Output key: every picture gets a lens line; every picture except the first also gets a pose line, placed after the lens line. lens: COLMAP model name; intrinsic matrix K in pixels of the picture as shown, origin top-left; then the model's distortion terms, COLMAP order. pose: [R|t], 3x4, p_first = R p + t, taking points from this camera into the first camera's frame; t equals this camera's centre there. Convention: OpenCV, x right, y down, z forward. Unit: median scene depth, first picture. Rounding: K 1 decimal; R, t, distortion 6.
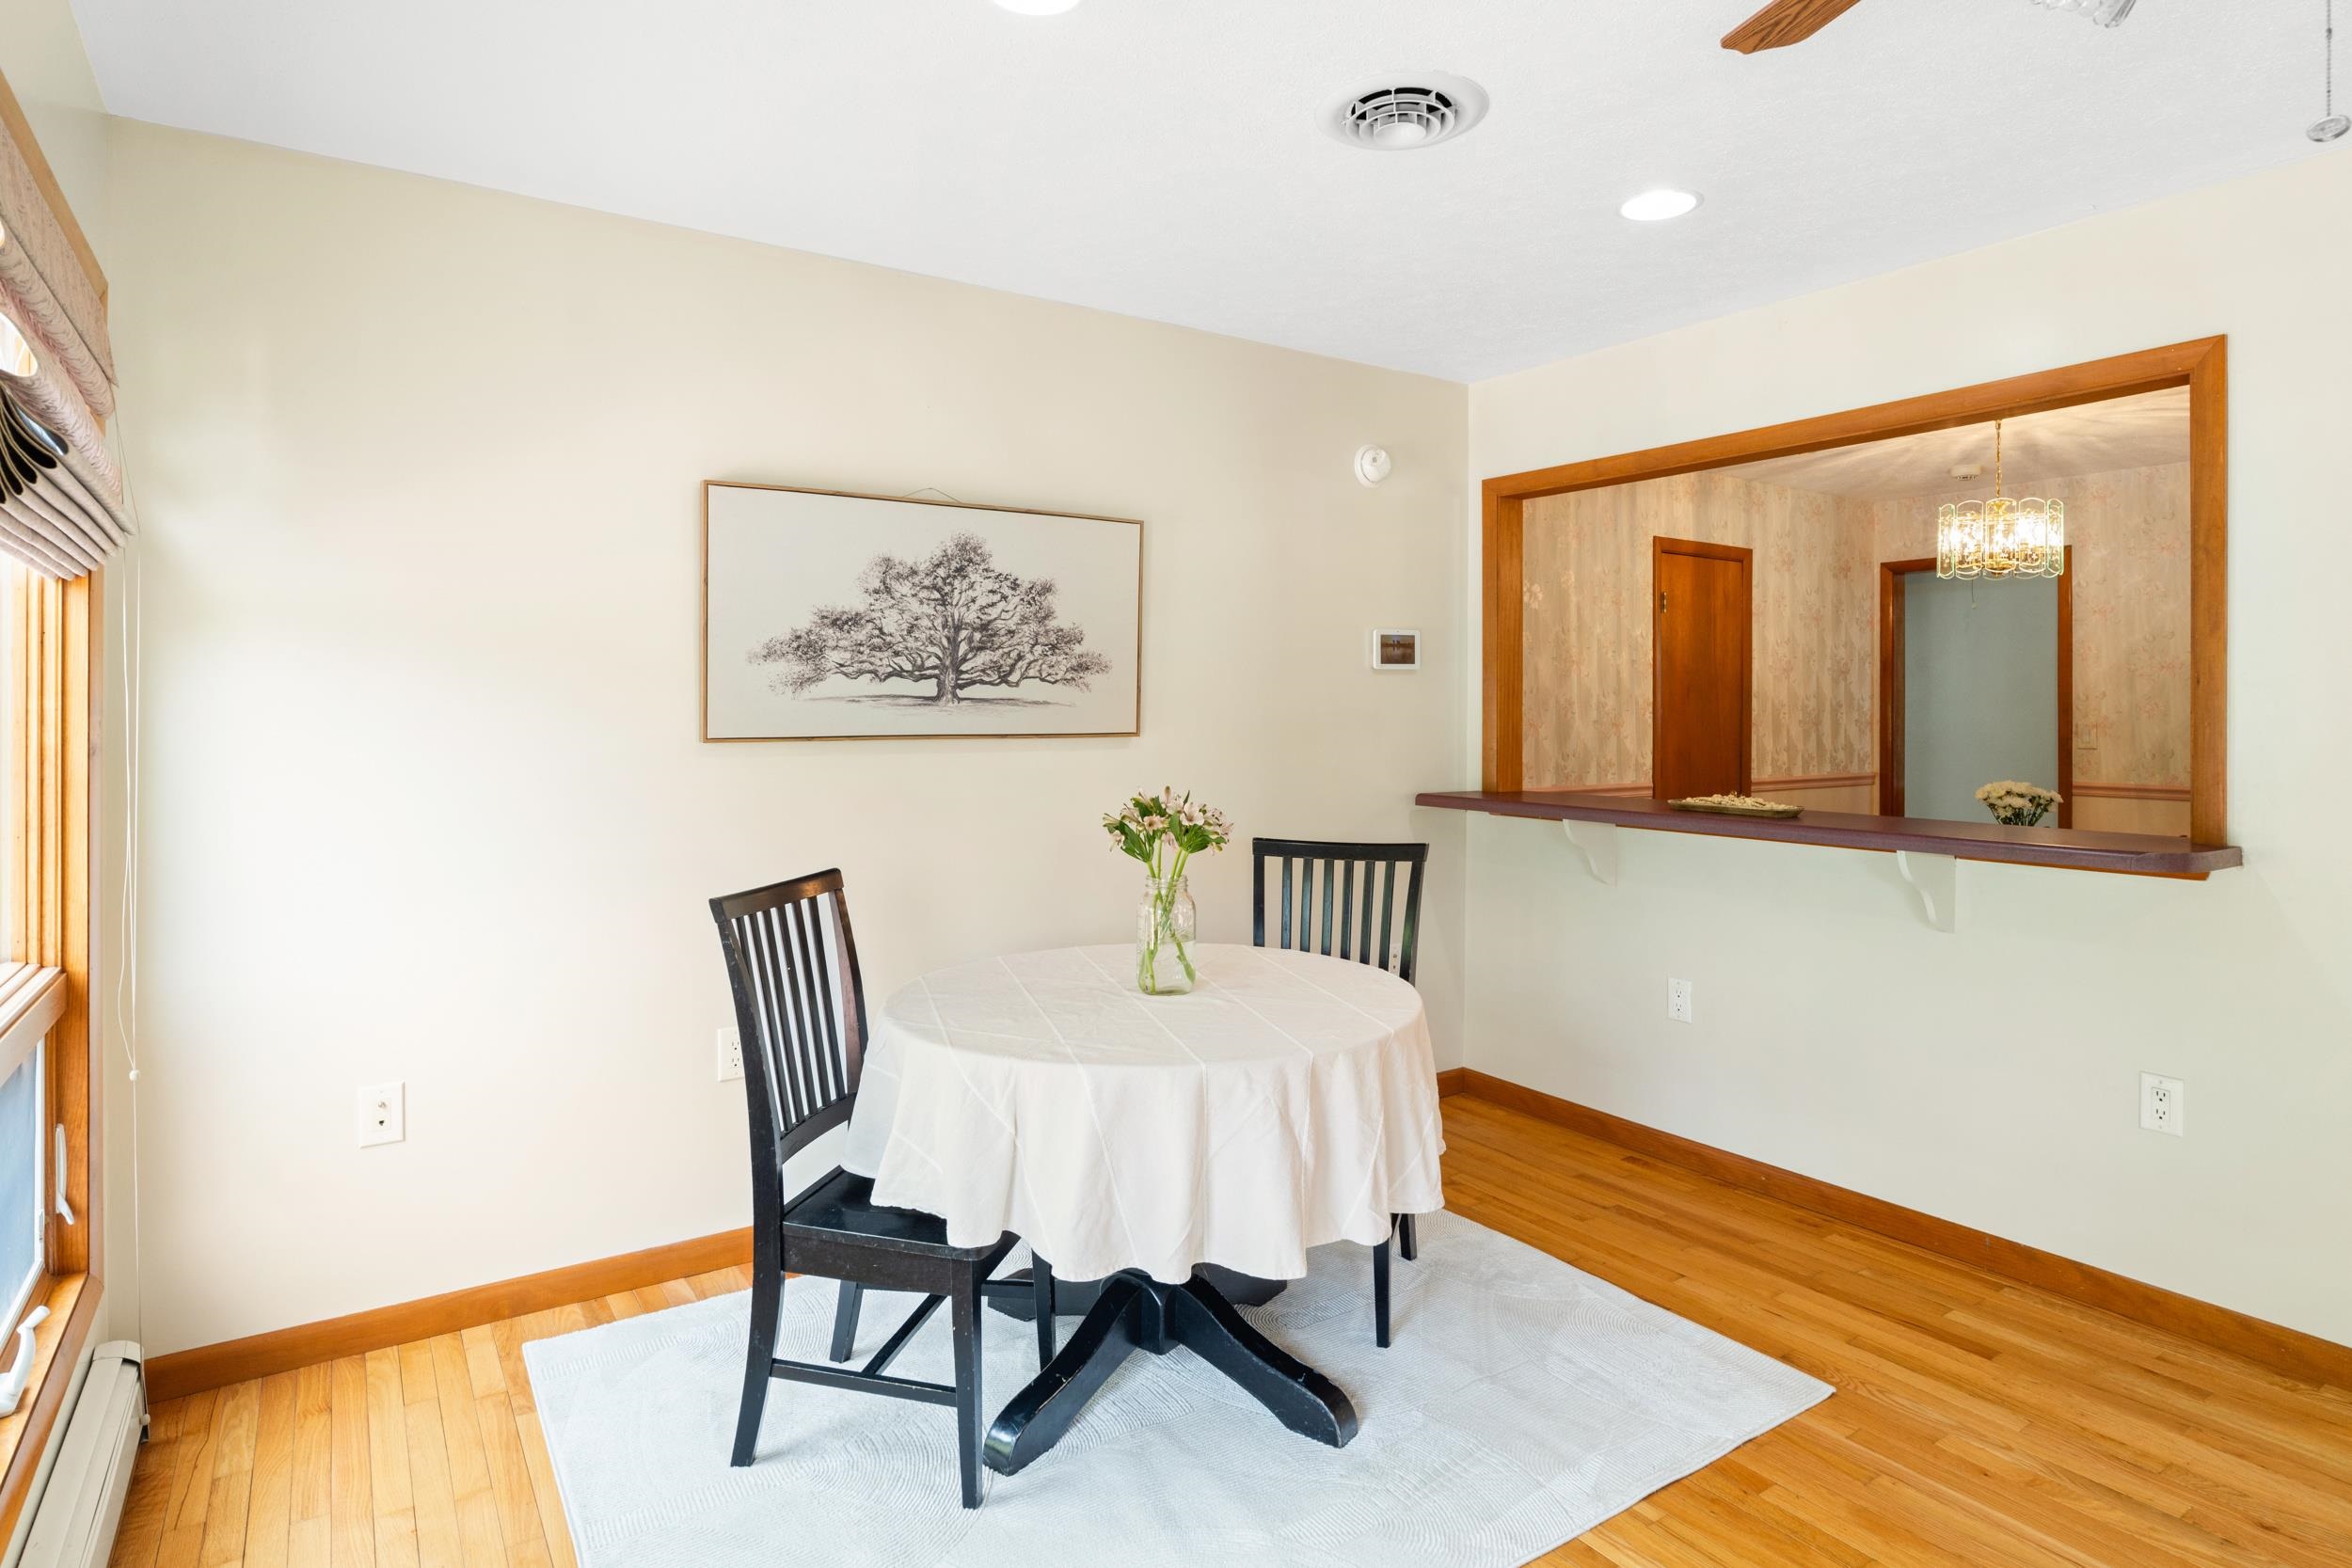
lens RADIAL K [[1273.2, 0, 1178.1], [0, 1273.2, 709.8], [0, 0, 1]] dist [-0.001132, 0.000062]
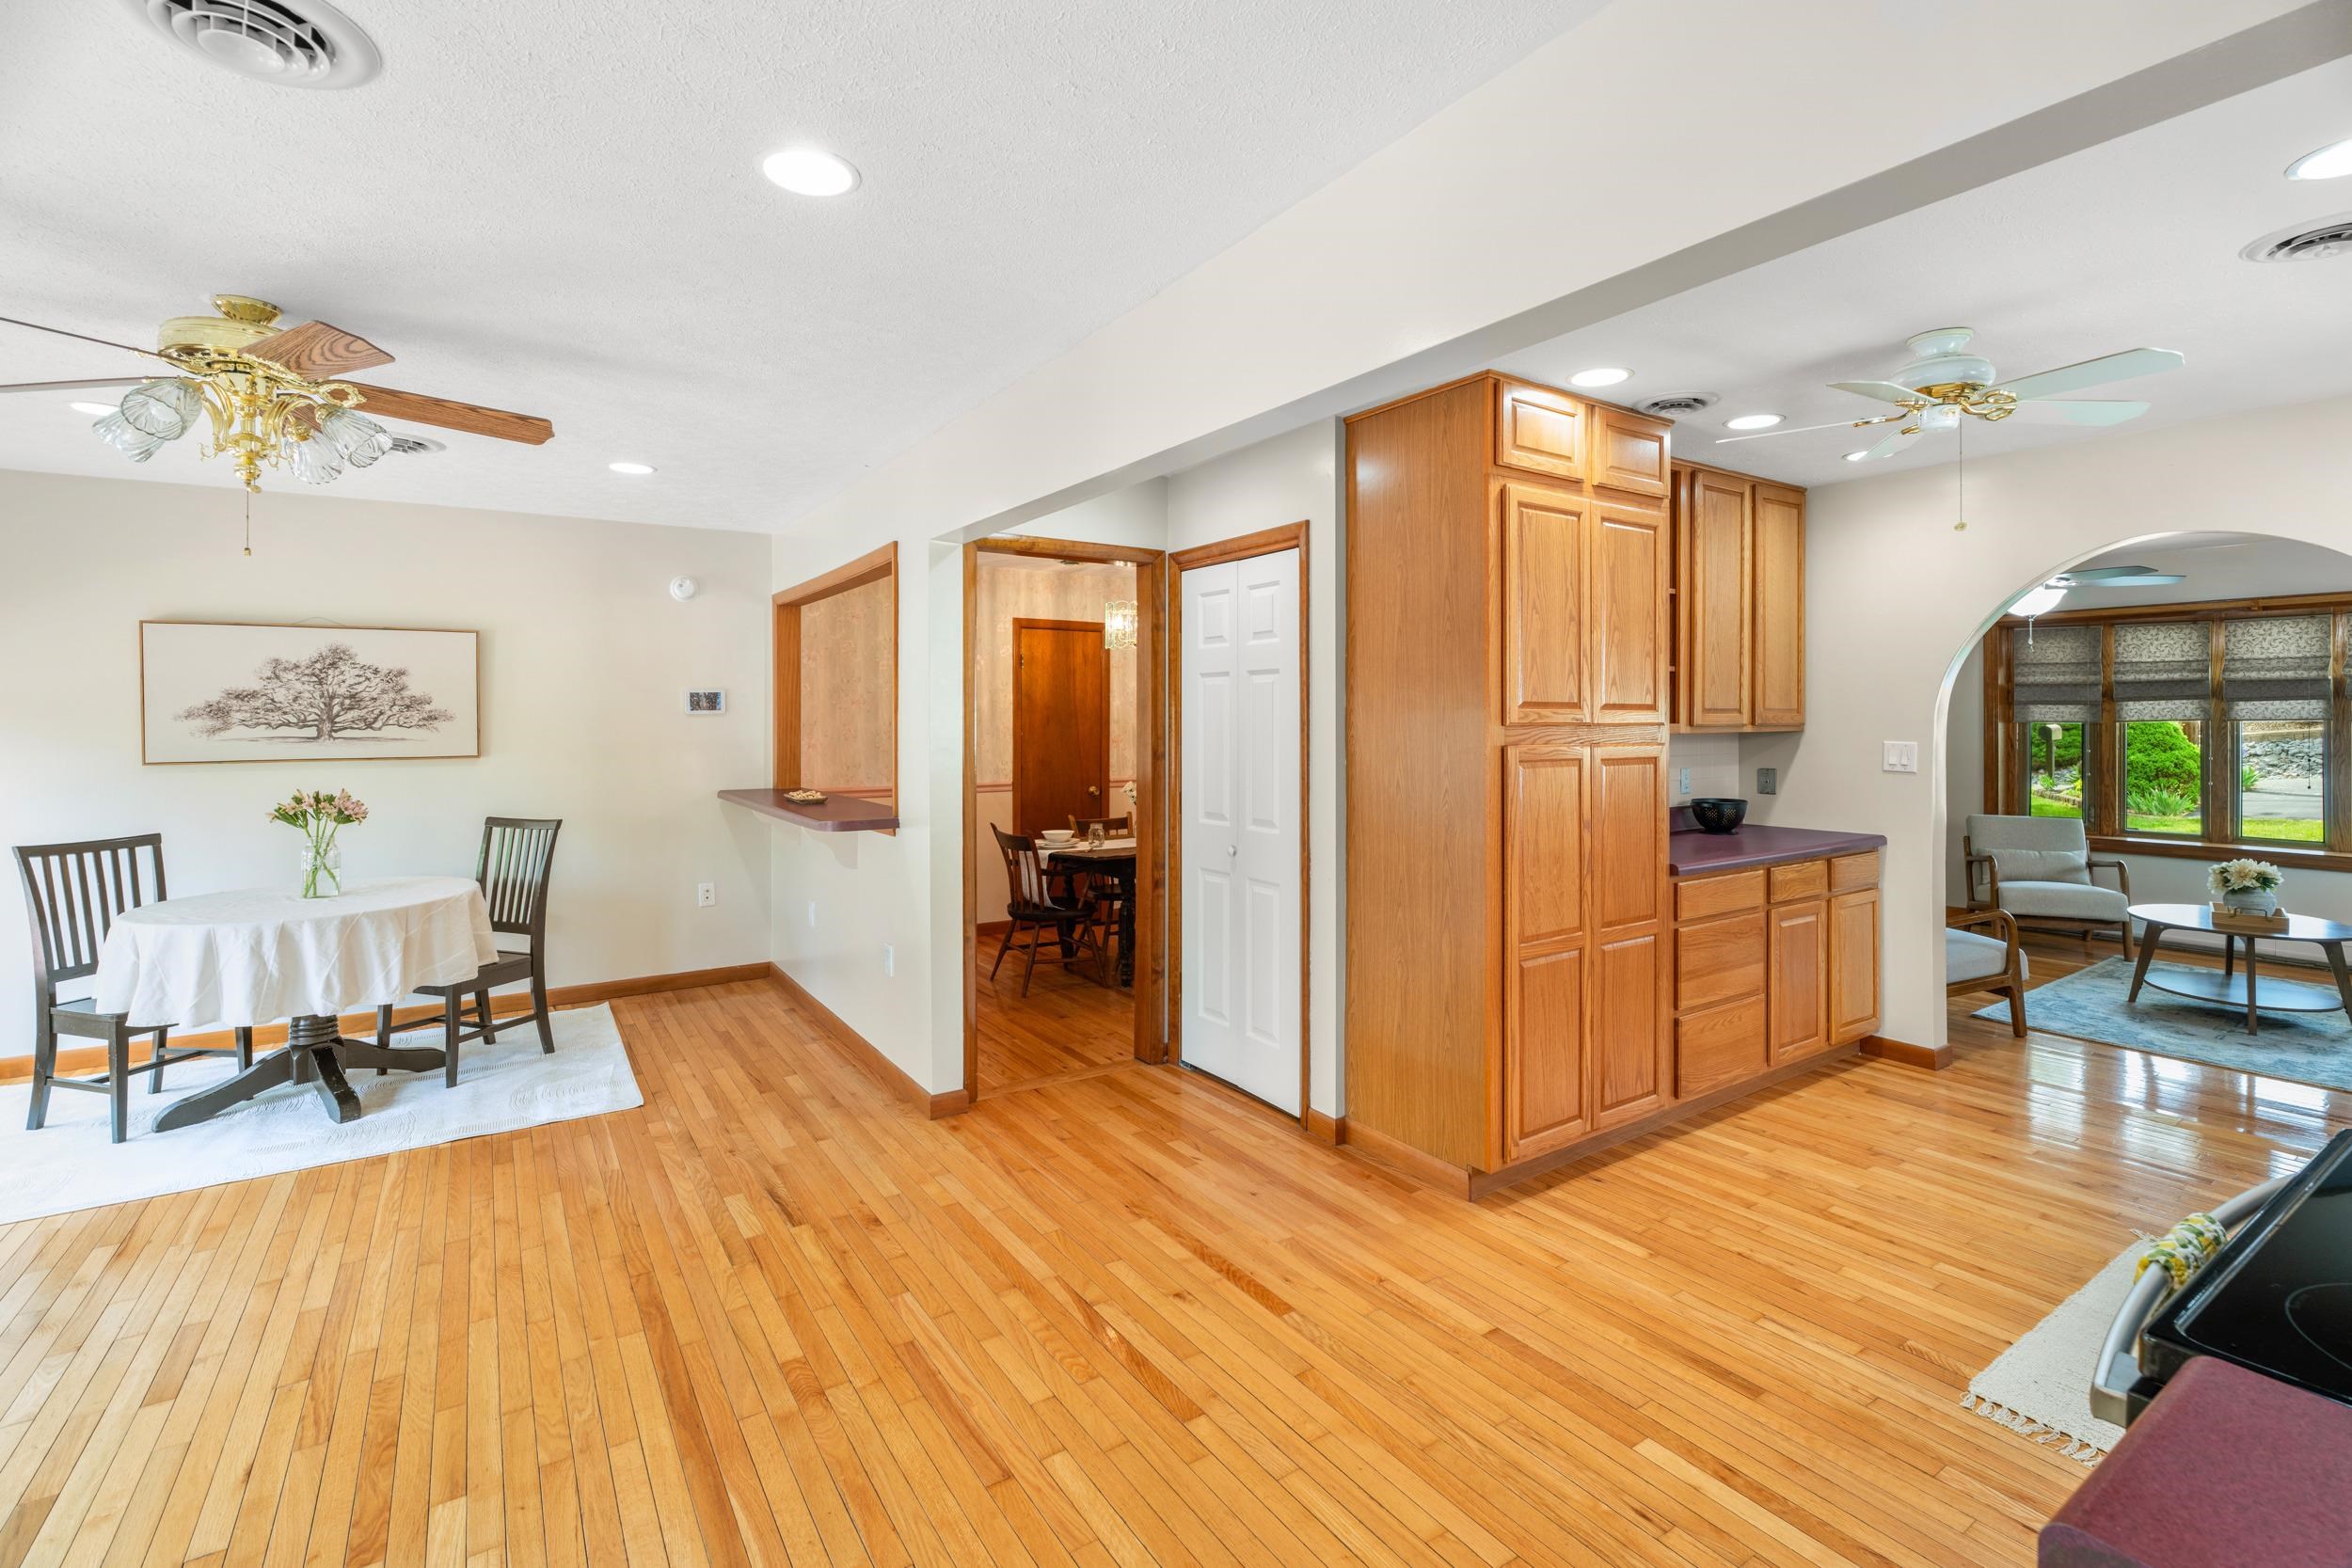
lens RADIAL K [[1057.5, 0, 1172.8], [0, 1057.5, 713.2], [0, 0, 1]] dist [-0.005398, -0.000157]
pose [[0.999941, -0.006318, -0.008826, 0.993522], [0.006286, 0.999974, -0.003656, -0.030335], [0.008849, 0.003600, 0.999954, -0.431538]]
